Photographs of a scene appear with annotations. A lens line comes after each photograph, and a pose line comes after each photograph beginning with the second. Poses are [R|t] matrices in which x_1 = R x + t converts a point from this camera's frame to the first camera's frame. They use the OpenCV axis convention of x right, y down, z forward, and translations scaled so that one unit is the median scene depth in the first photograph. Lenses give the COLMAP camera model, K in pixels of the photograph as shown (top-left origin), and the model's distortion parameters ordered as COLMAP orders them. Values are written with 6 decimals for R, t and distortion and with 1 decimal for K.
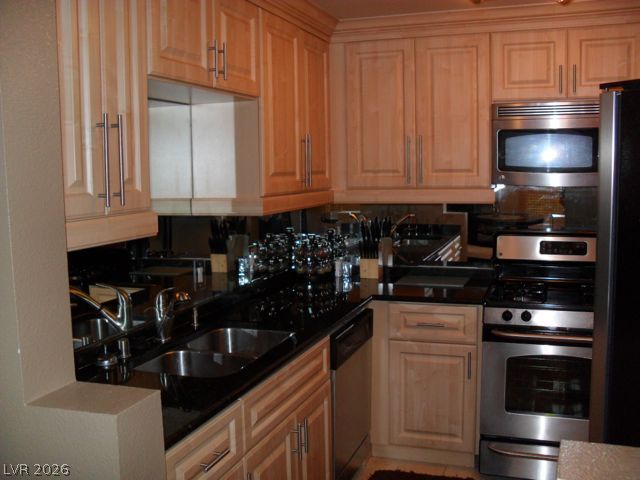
lens RADIAL K [[682.0, 0, 319.6], [0, 682.0, 239.2], [0, 0, 1]] dist [-0.108929, 0.026010]
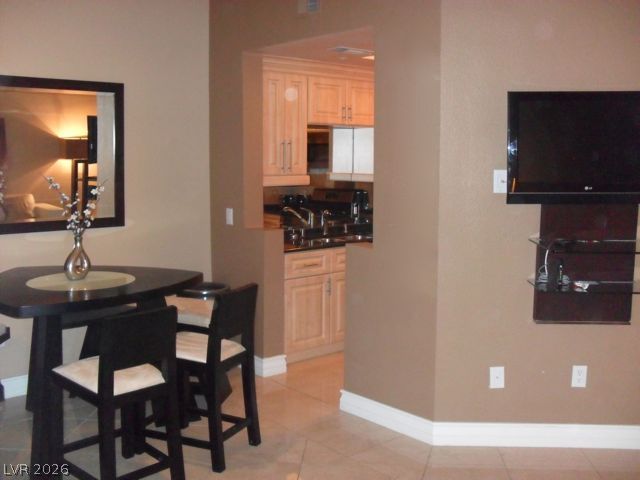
lens RADIAL K [[682.0, 0, 319.6], [0, 682.0, 239.2], [0, 0, 1]] dist [-0.108929, 0.026010]
pose [[0.860435, 0.070081, -0.504718, 0.994443], [-0.062212, 0.997535, 0.032452, 0.100991], [0.505749, 0.003476, 0.862674, -1.085130]]
